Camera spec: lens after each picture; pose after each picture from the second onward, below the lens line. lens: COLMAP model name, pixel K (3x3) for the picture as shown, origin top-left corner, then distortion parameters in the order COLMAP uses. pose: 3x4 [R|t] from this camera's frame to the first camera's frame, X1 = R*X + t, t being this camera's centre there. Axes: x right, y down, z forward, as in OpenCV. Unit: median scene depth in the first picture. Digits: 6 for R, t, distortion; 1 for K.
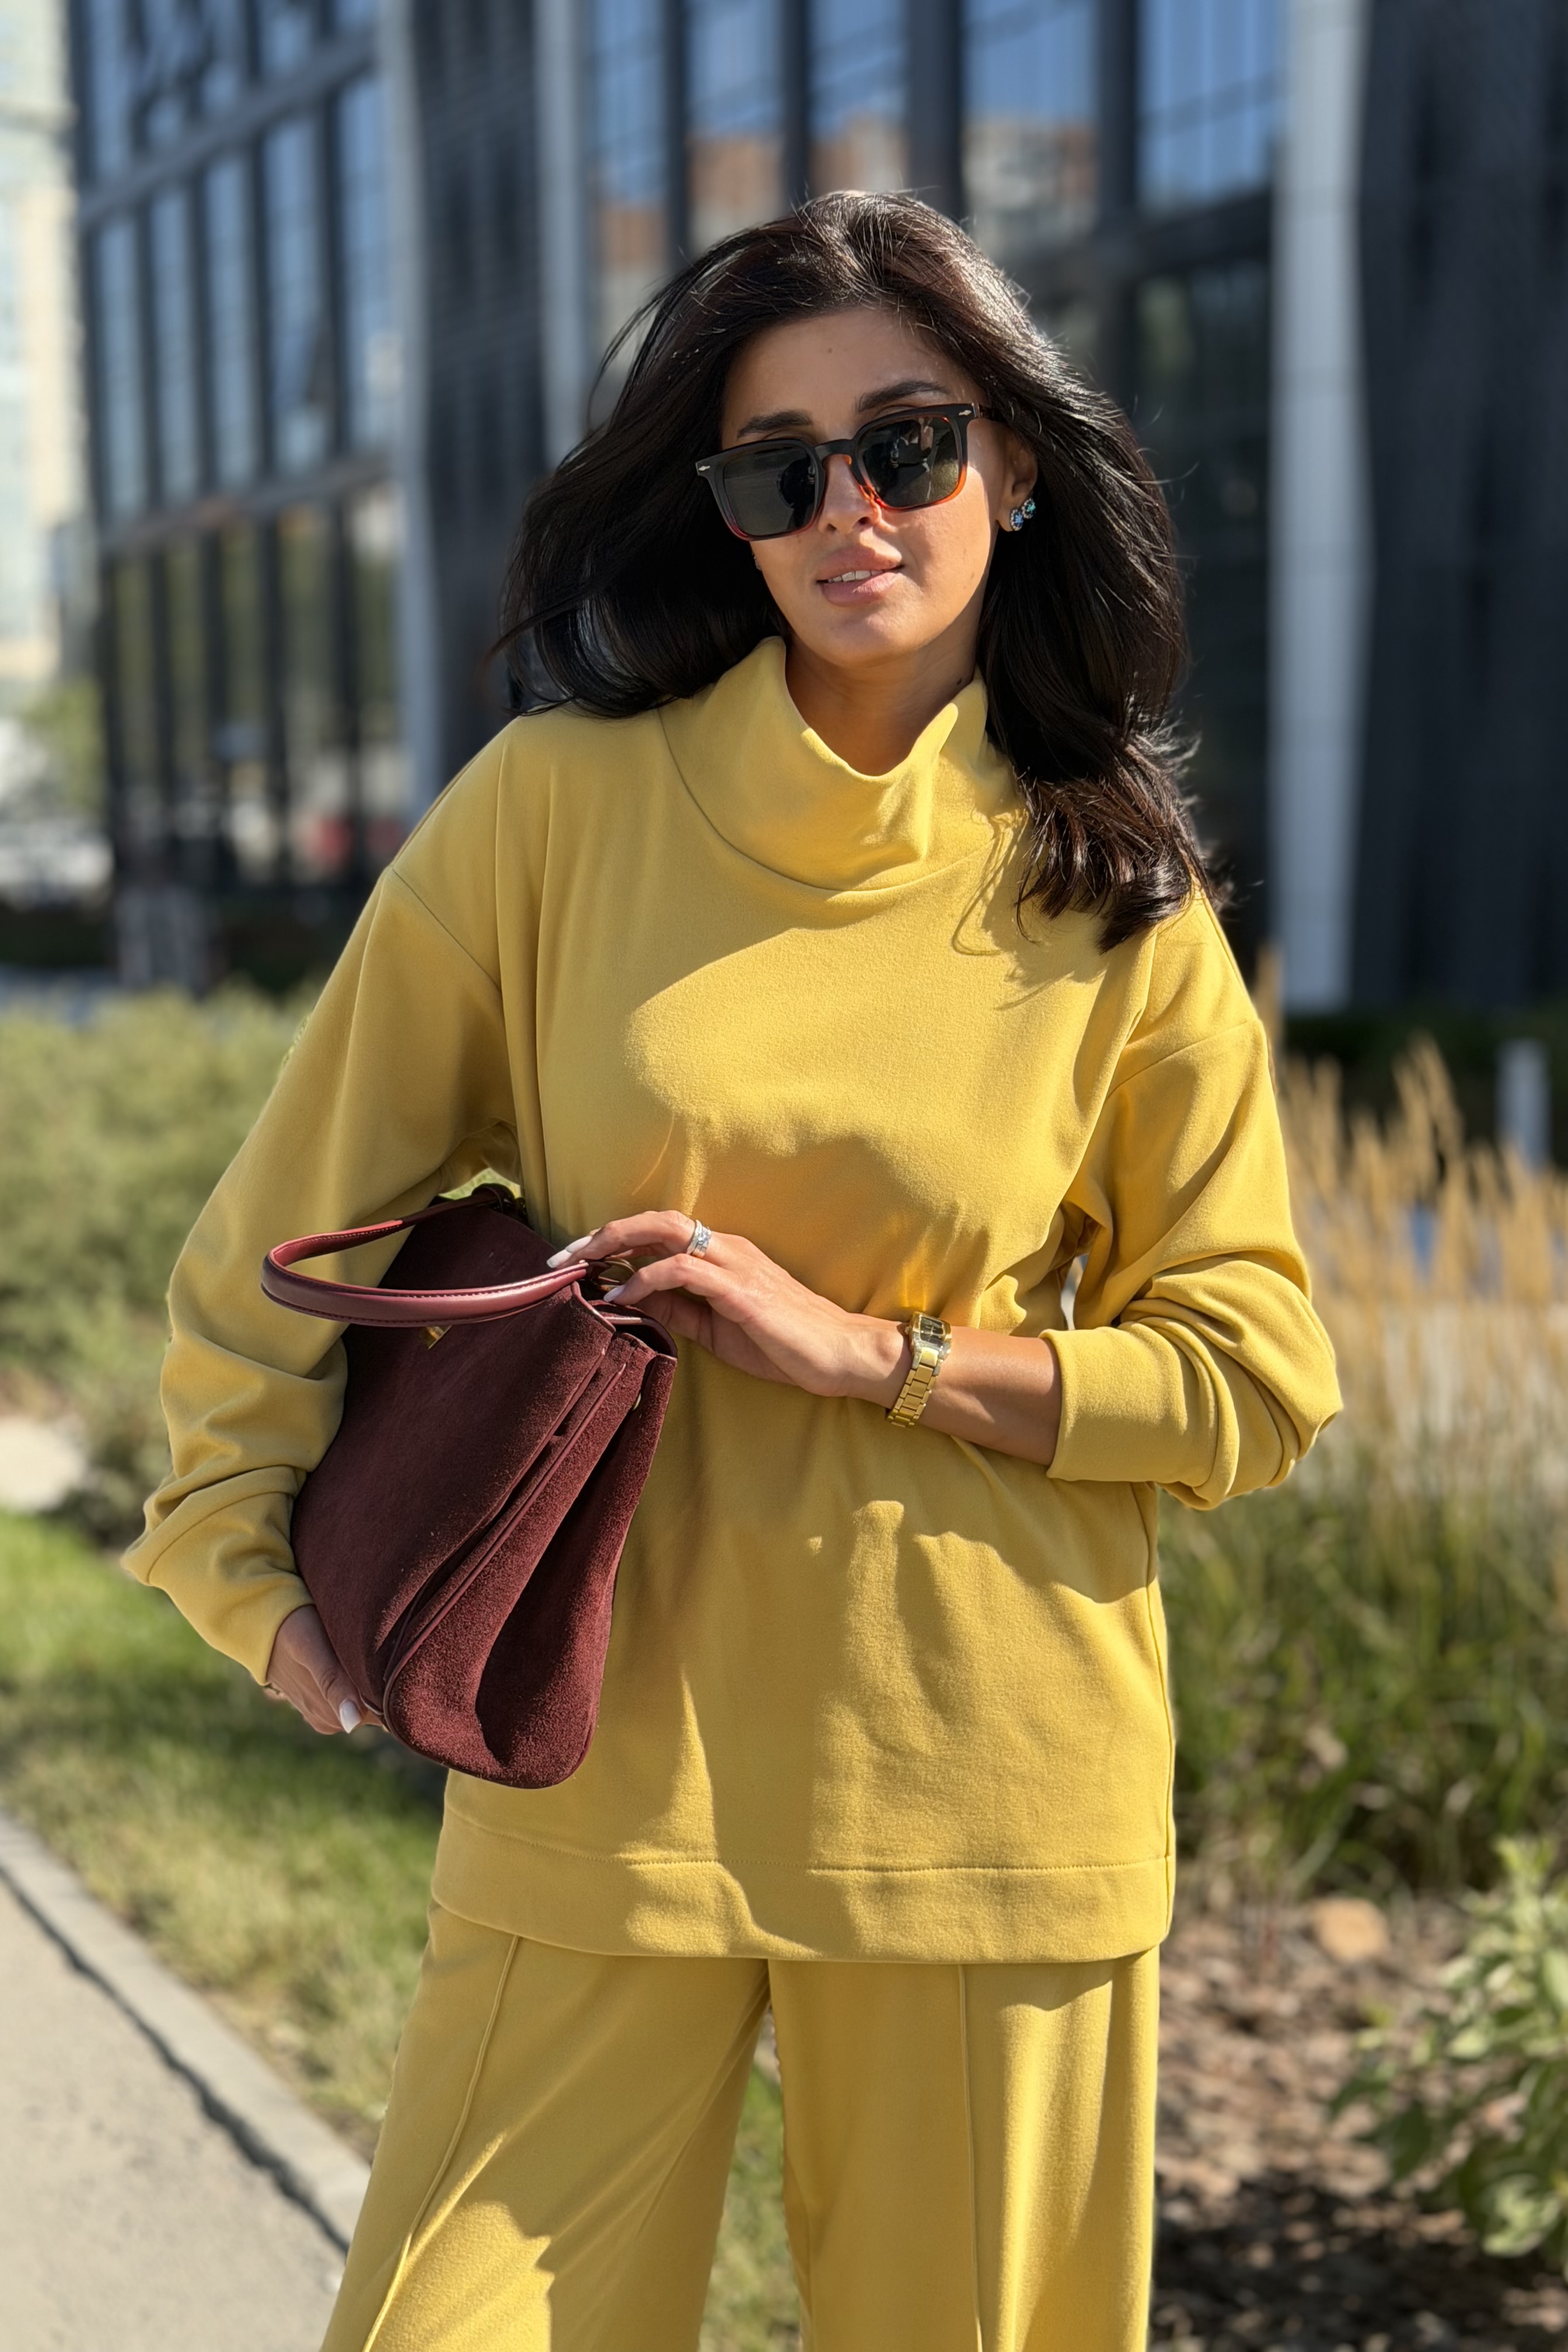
lens RADIAL K [[3234.5, 0, 801.4], [0, 3234.5, 1177.9], [0, 0, 1]] dist [0.018896, 0.000000]
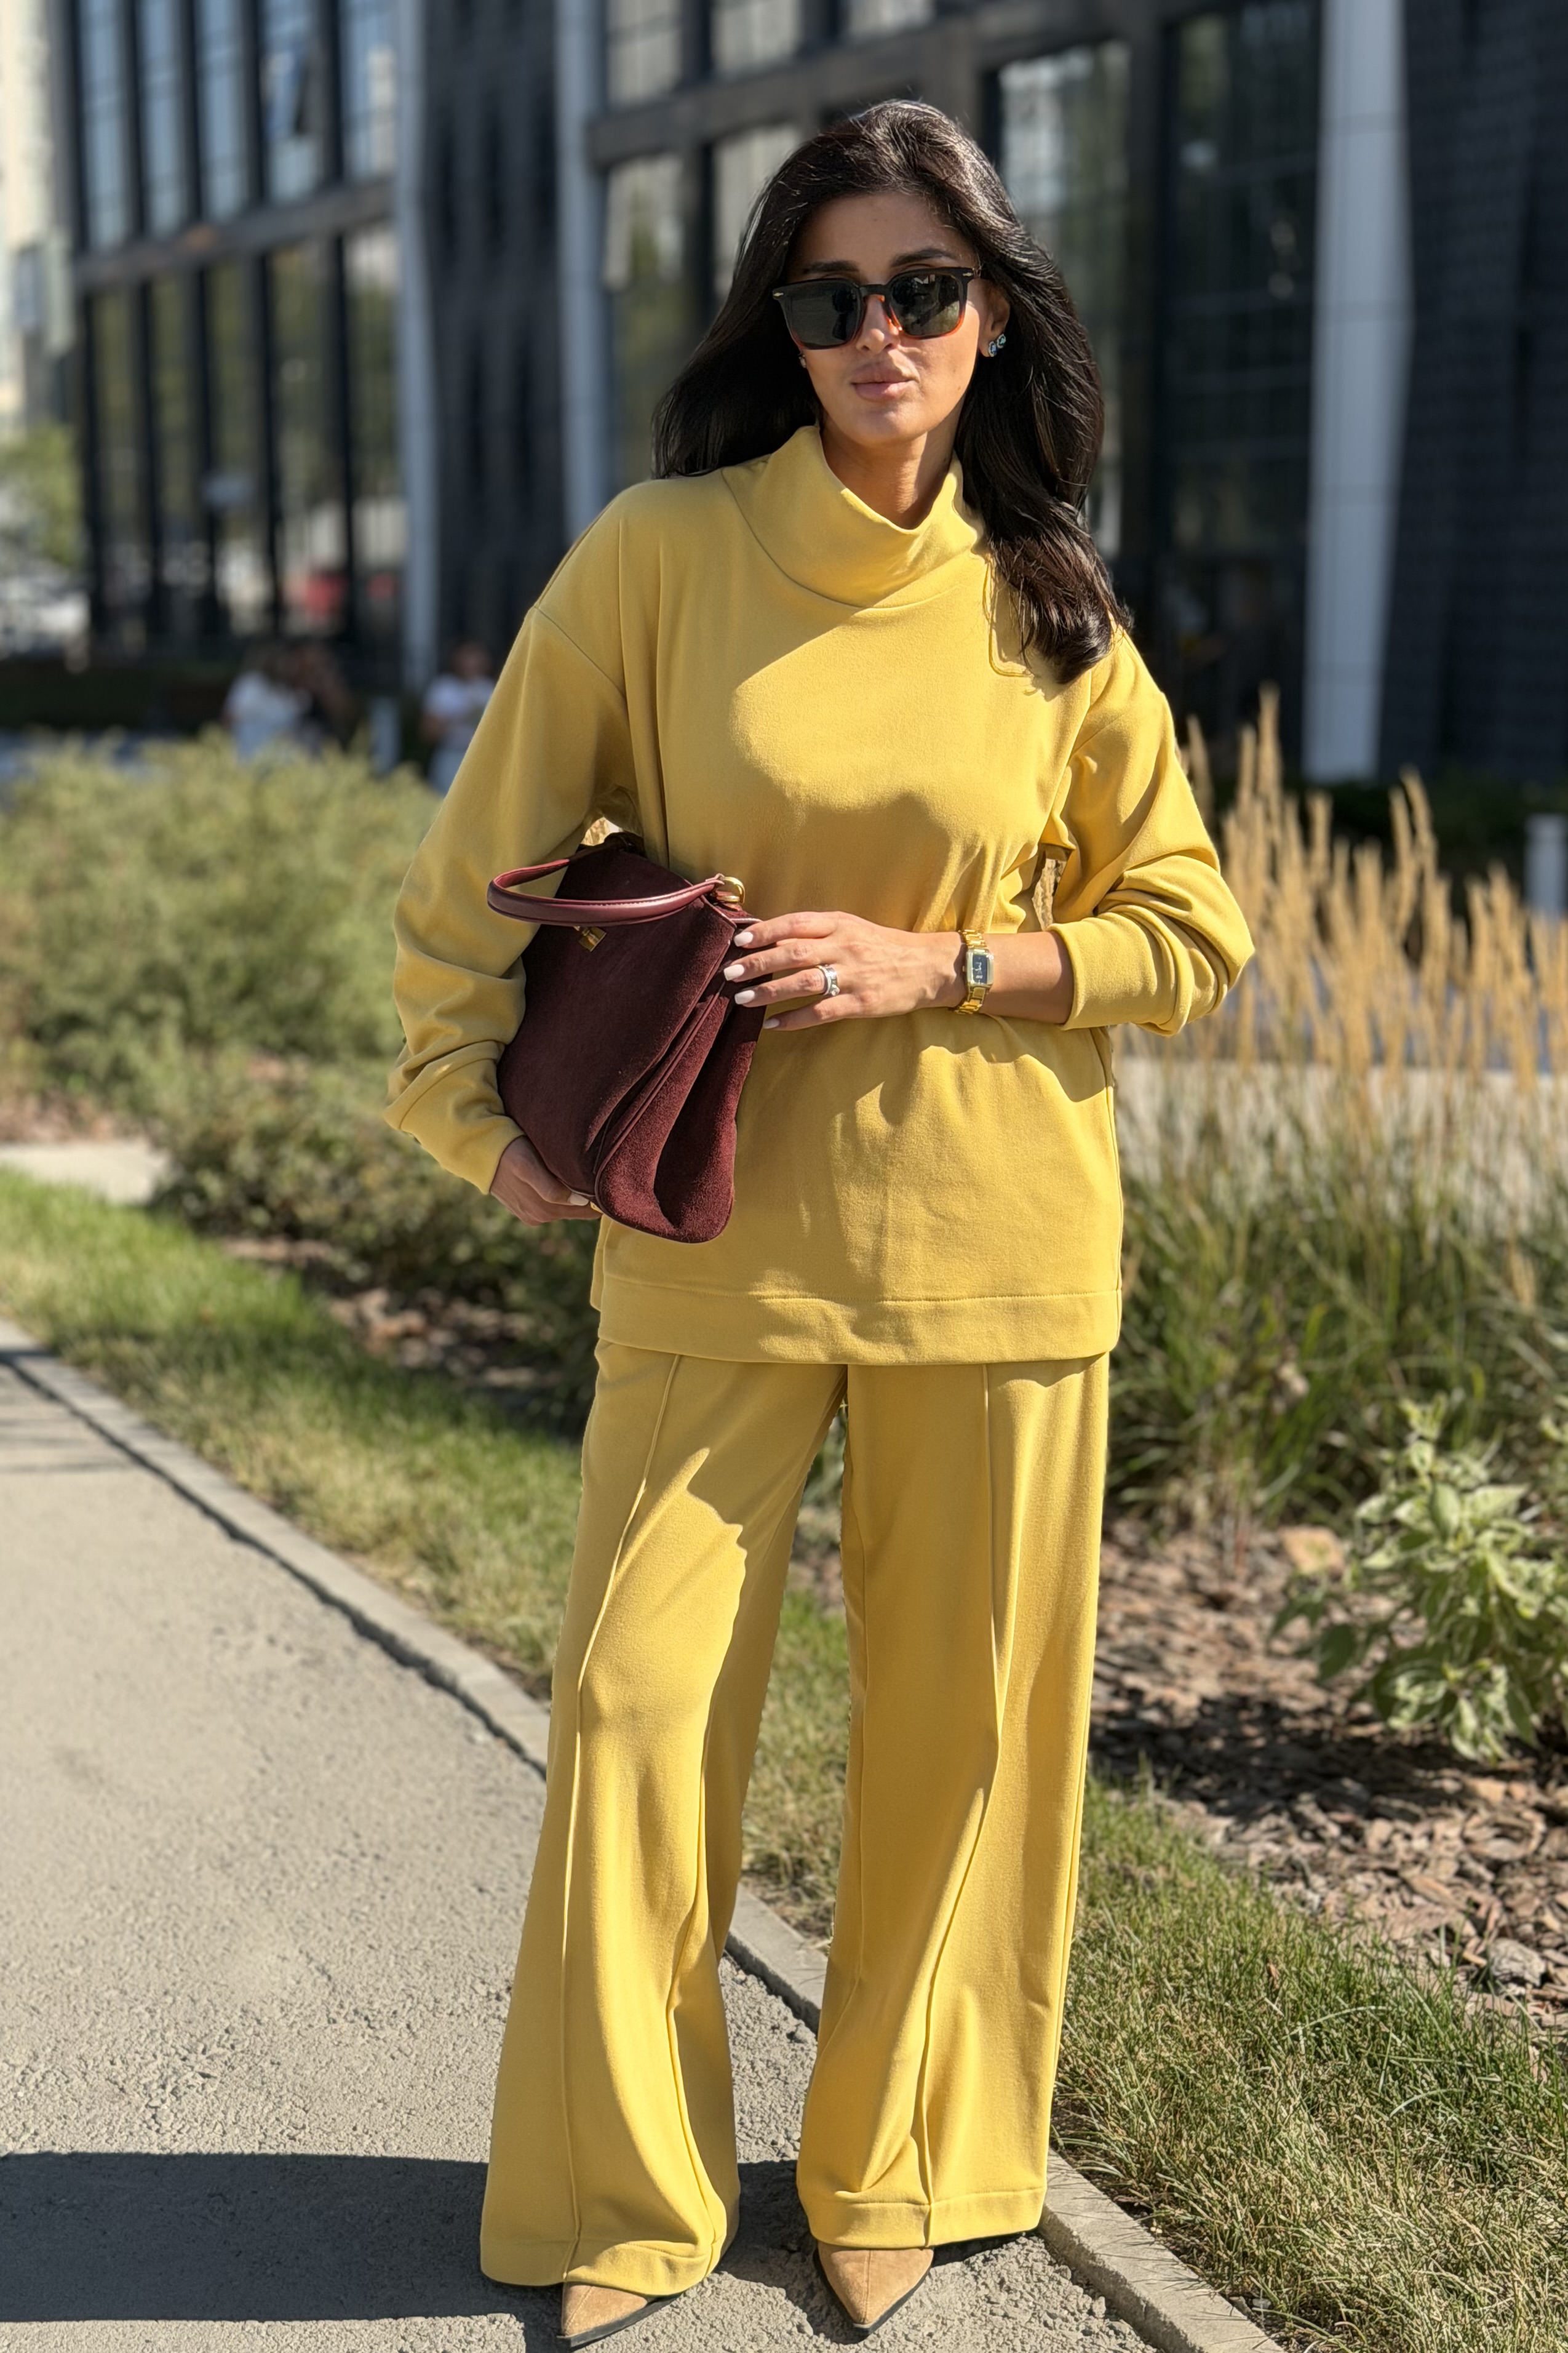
lens RADIAL K [[3235.6, 0, 758.9], [0, 3235.6, 1170.6], [0, 0, 1]] dist [0.018896, 0.000000]
pose [[0.999734, 0.014331, -0.018073, -0.013569], [-0.013011, 0.997383, 0.071122, 0.026378], [0.019045, -0.070868, 0.997304, -0.210222]]
